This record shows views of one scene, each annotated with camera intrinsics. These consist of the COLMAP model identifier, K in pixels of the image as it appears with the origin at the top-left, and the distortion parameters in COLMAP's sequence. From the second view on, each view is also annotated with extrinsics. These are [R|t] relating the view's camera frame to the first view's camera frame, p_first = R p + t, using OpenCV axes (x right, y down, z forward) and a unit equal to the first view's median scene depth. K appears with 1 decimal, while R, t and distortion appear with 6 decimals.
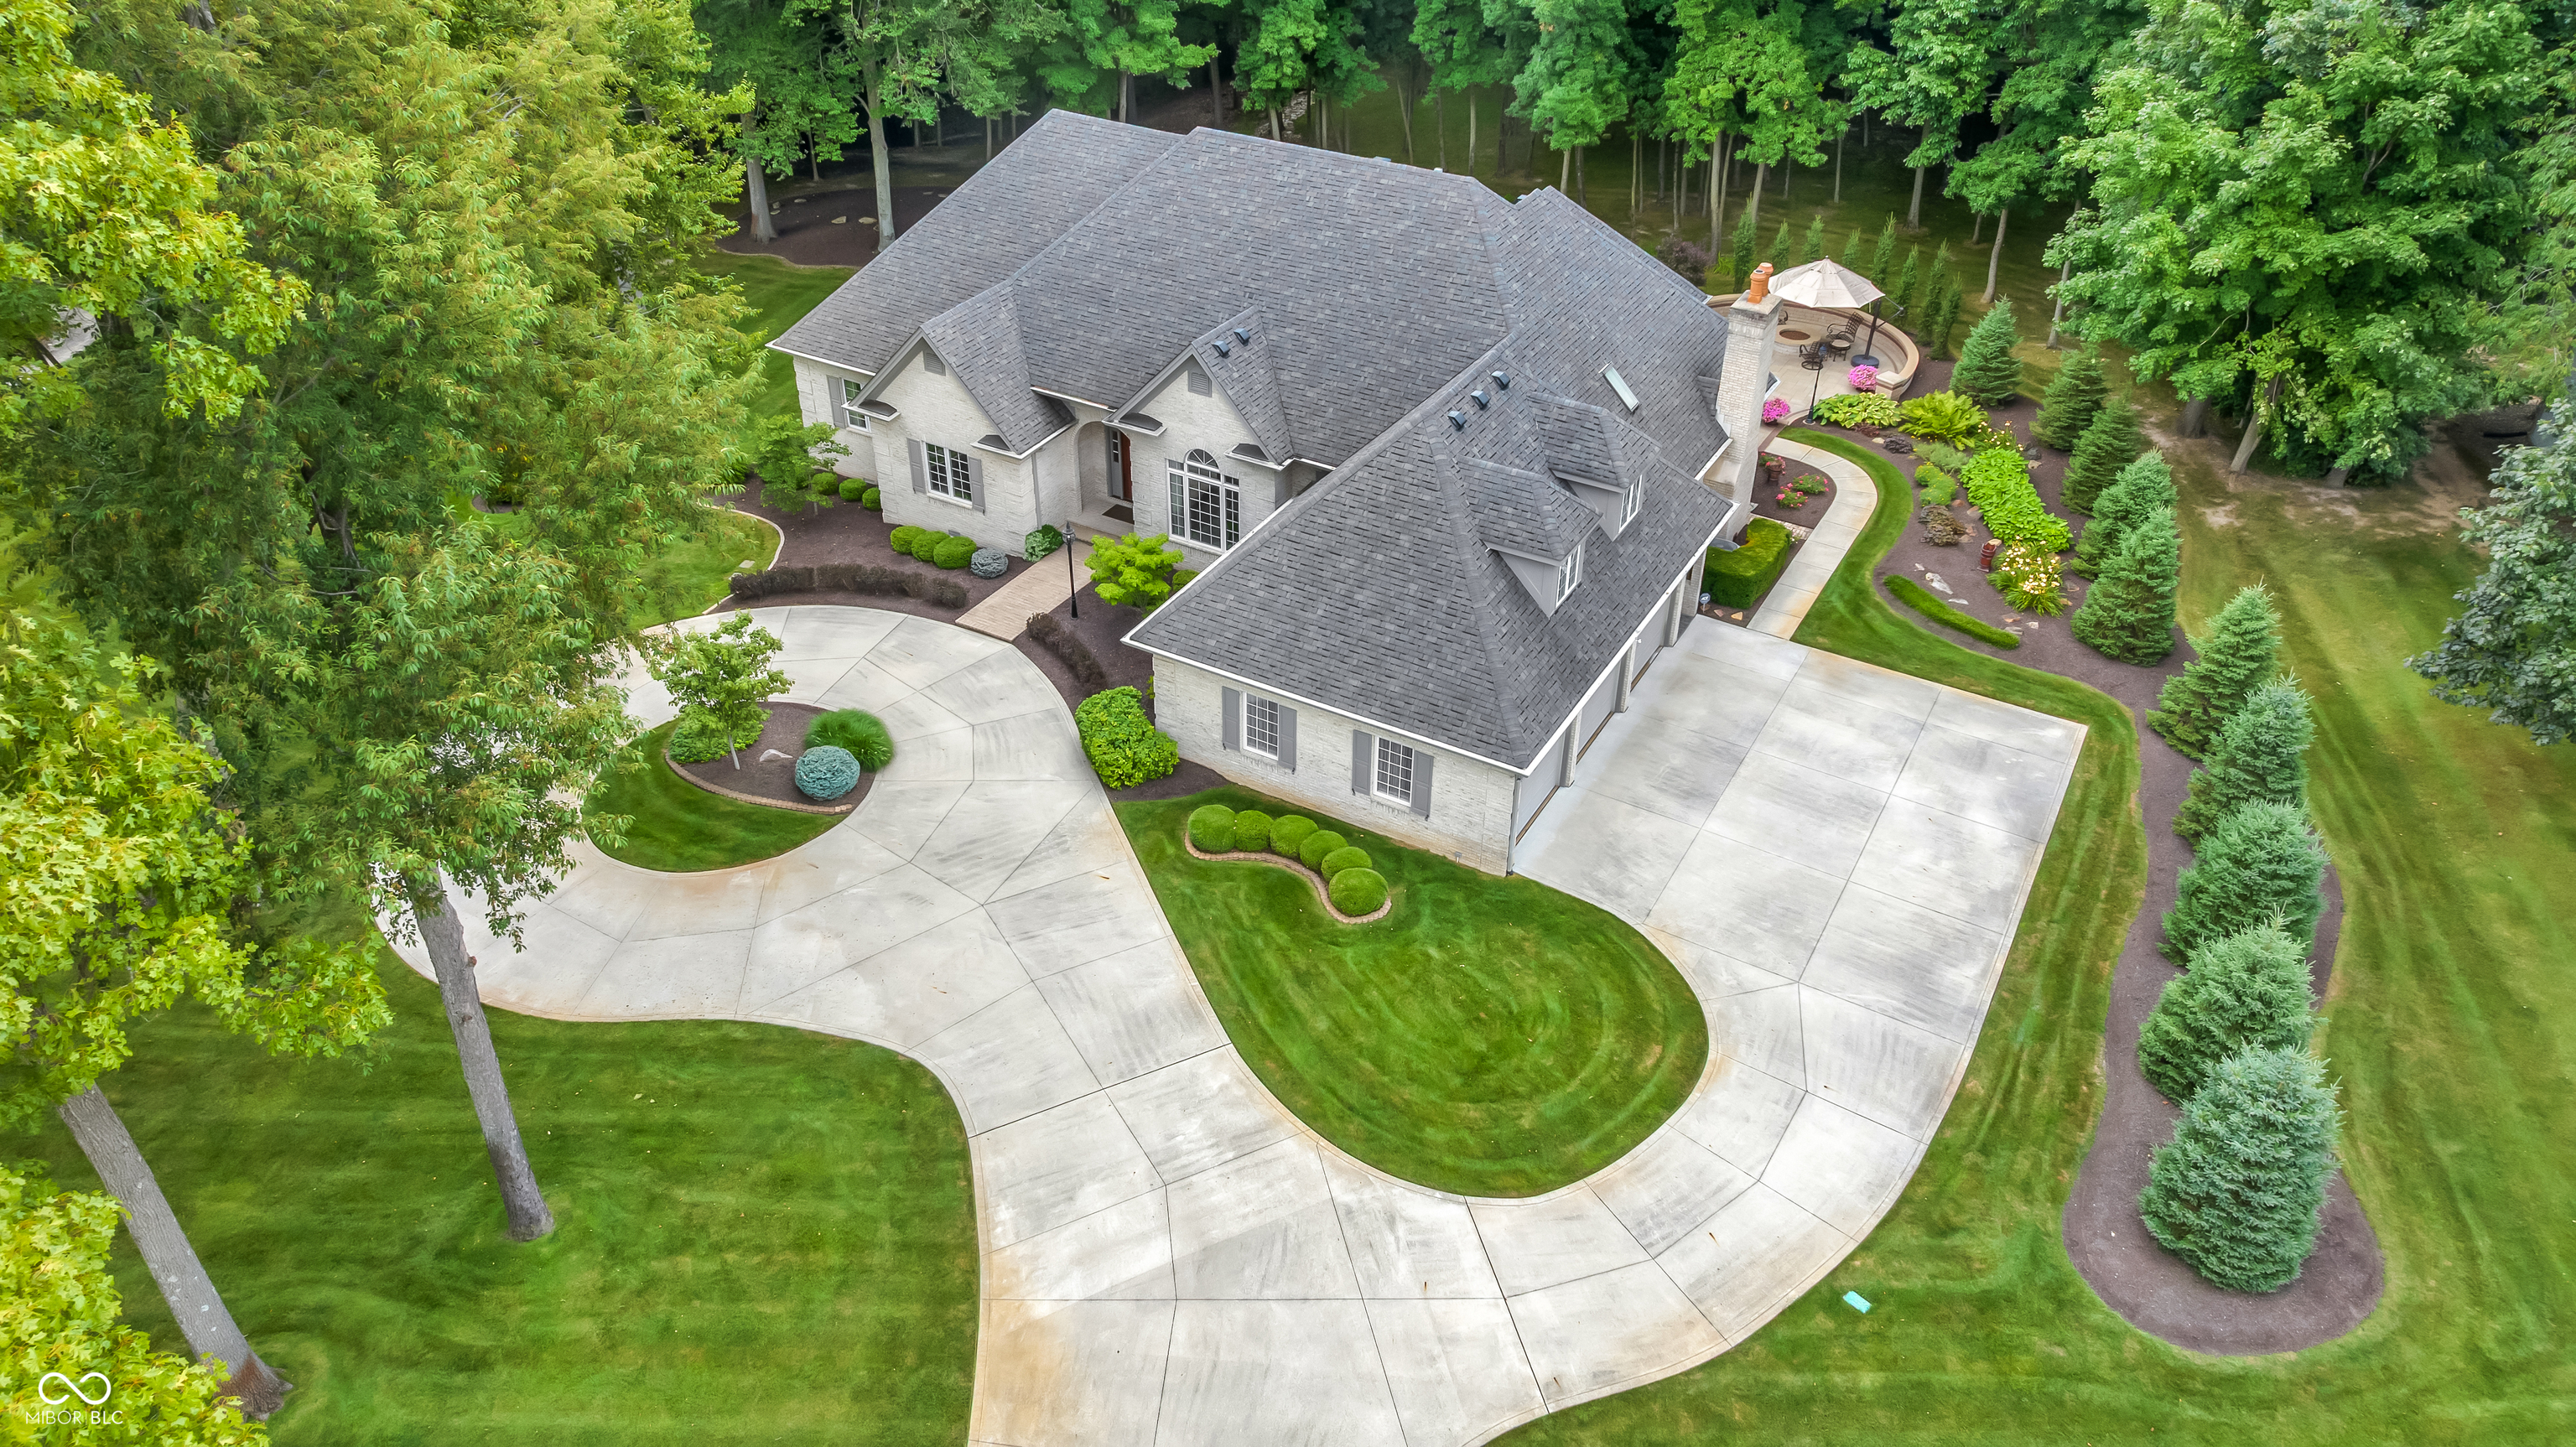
lens RADIAL K [[1816.4, 0, 1293.1], [0, 1816.4, 712.9], [0, 0, 1]] dist [-0.017356, 0.007912]
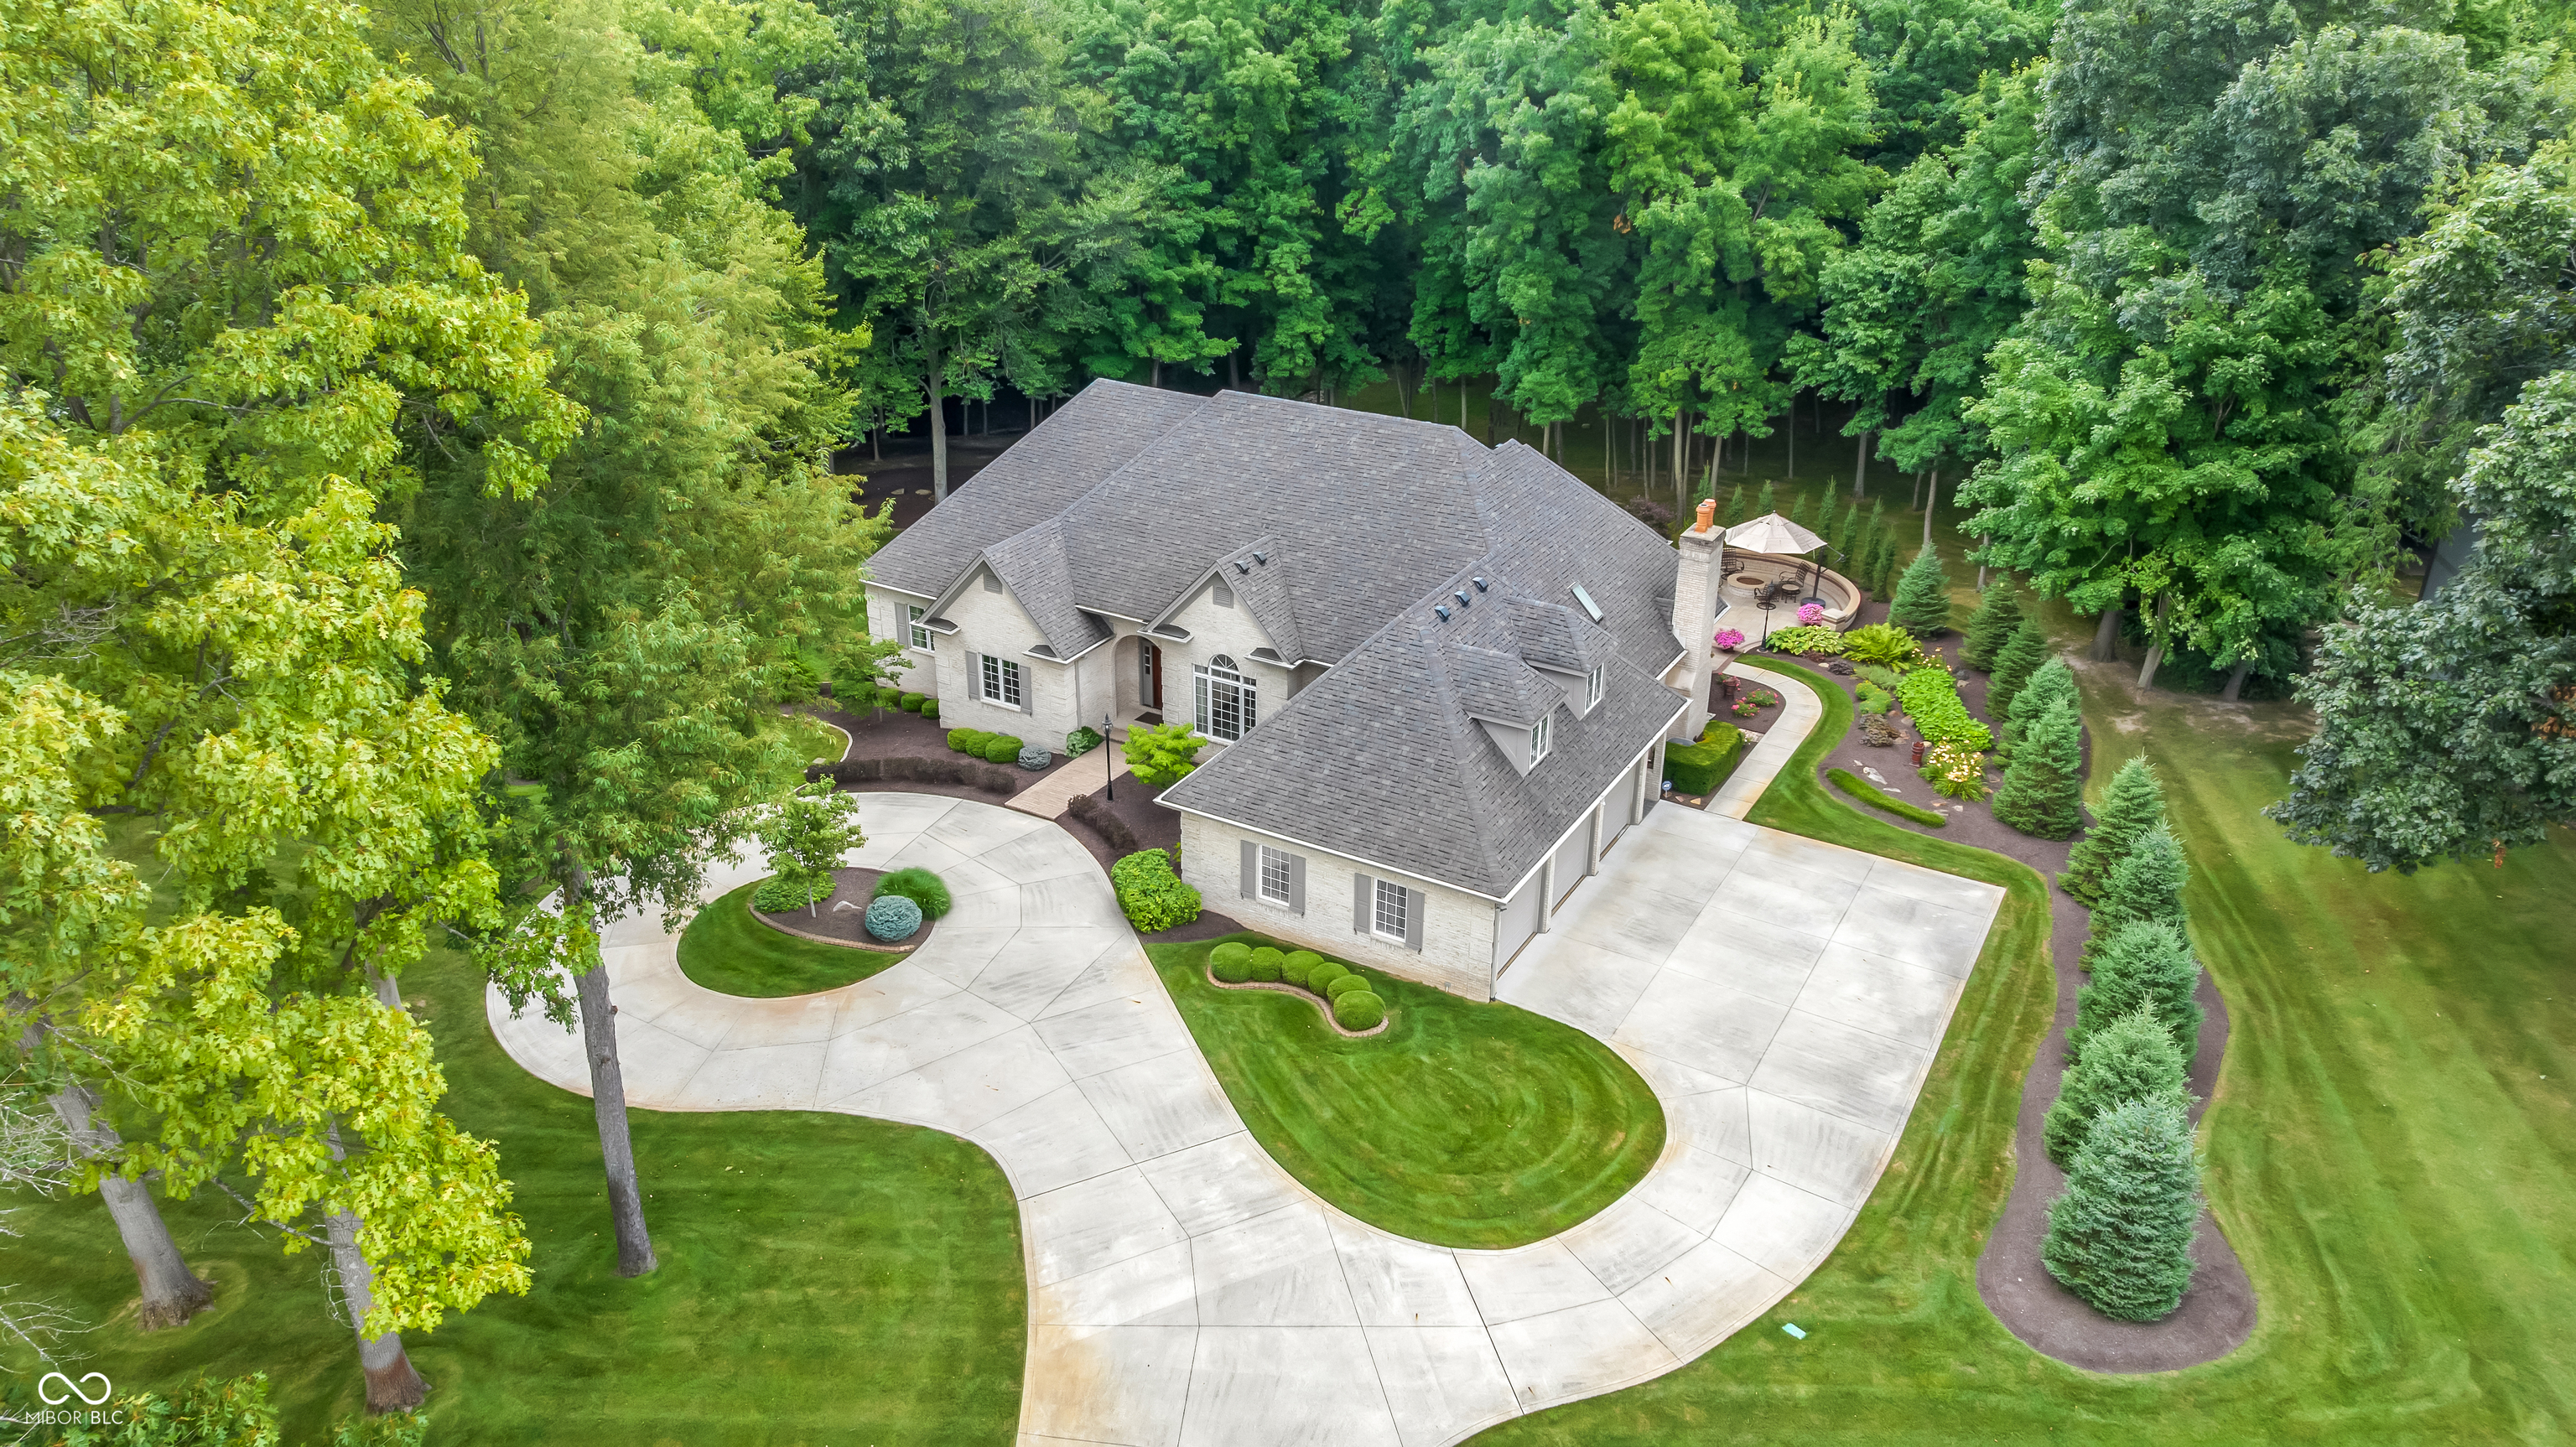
lens RADIAL K [[1812.6, 0, 1289.0], [0, 1812.6, 716.3], [0, 0, 1]] dist [0.010718, -0.064883]
pose [[0.999963, 0.003040, -0.007997, 0.000304], [-0.004367, 0.985174, -0.171504, 0.107593], [0.007357, 0.171533, 0.985151, -0.149480]]
